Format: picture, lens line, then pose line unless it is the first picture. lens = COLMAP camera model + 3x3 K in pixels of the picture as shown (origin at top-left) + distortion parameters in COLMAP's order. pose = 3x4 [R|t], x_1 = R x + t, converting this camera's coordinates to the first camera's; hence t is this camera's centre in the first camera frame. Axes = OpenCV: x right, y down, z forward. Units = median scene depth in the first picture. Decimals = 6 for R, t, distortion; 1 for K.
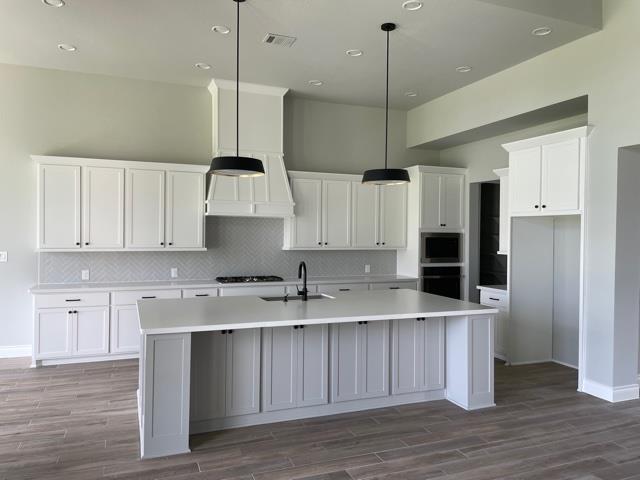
lens RADIAL K [[488.2, 0, 324.4], [0, 488.2, 236.7], [0, 0, 1]] dist [0.076767, -0.100361]
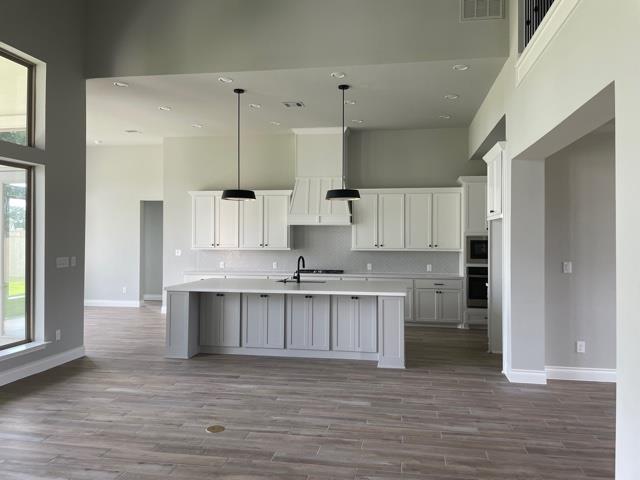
lens RADIAL K [[488.2, 0, 330.1], [0, 488.2, 234.4], [0, 0, 1]] dist [0.076767, -0.100361]
pose [[0.854567, -0.011406, -0.519216, 0.819296], [-0.000006, 0.999759, -0.021973, 0.020225], [0.519341, 0.018780, 0.854361, -0.194249]]
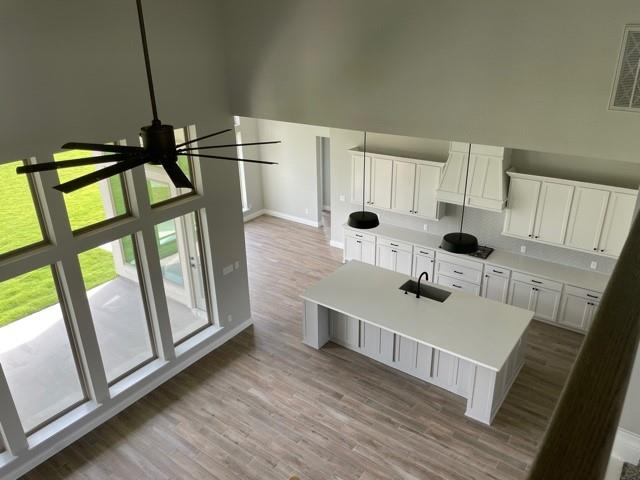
lens RADIAL K [[488.2, 0, 315.1], [0, 488.2, 242.2], [0, 0, 1]] dist [0.076767, -0.100361]
pose [[0.514093, 0.324063, -0.794161, 0.994819], [0.020009, 0.921099, 0.388813, -0.656364], [0.857501, -0.215776, 0.467047, 0.041926]]
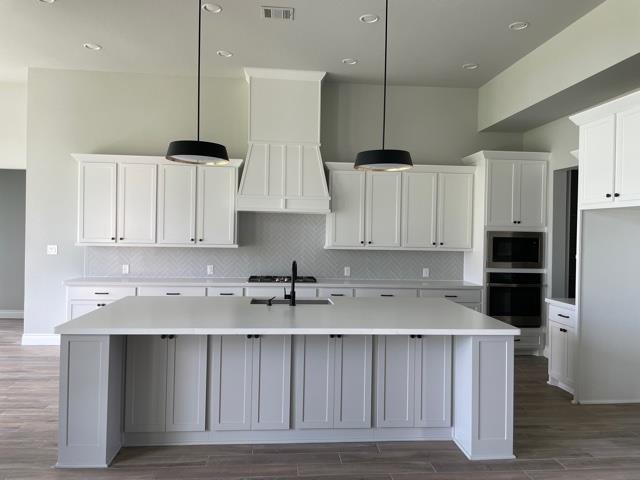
lens RADIAL K [[488.2, 0, 321.2], [0, 488.2, 234.2], [0, 0, 1]] dist [0.076767, -0.100361]
pose [[0.957196, 0.009246, -0.289294, 0.269907], [-0.011589, 0.999912, -0.006387, 0.008460], [0.289209, 0.009466, 0.957219, 0.182936]]
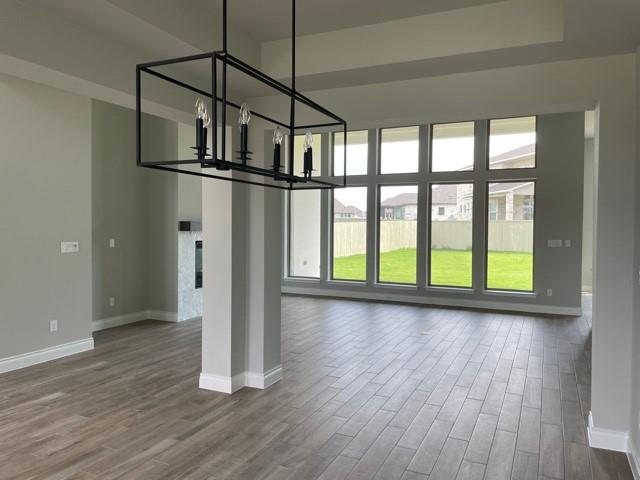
lens RADIAL K [[488.2, 0, 318.3], [0, 488.2, 236.9], [0, 0, 1]] dist [0.076767, -0.100361]
pose [[-0.729449, -0.003450, -0.684026, 1.441485], [-0.026227, 0.999393, 0.022928, 0.022912], [0.683532, 0.034664, -0.729097, 1.268859]]
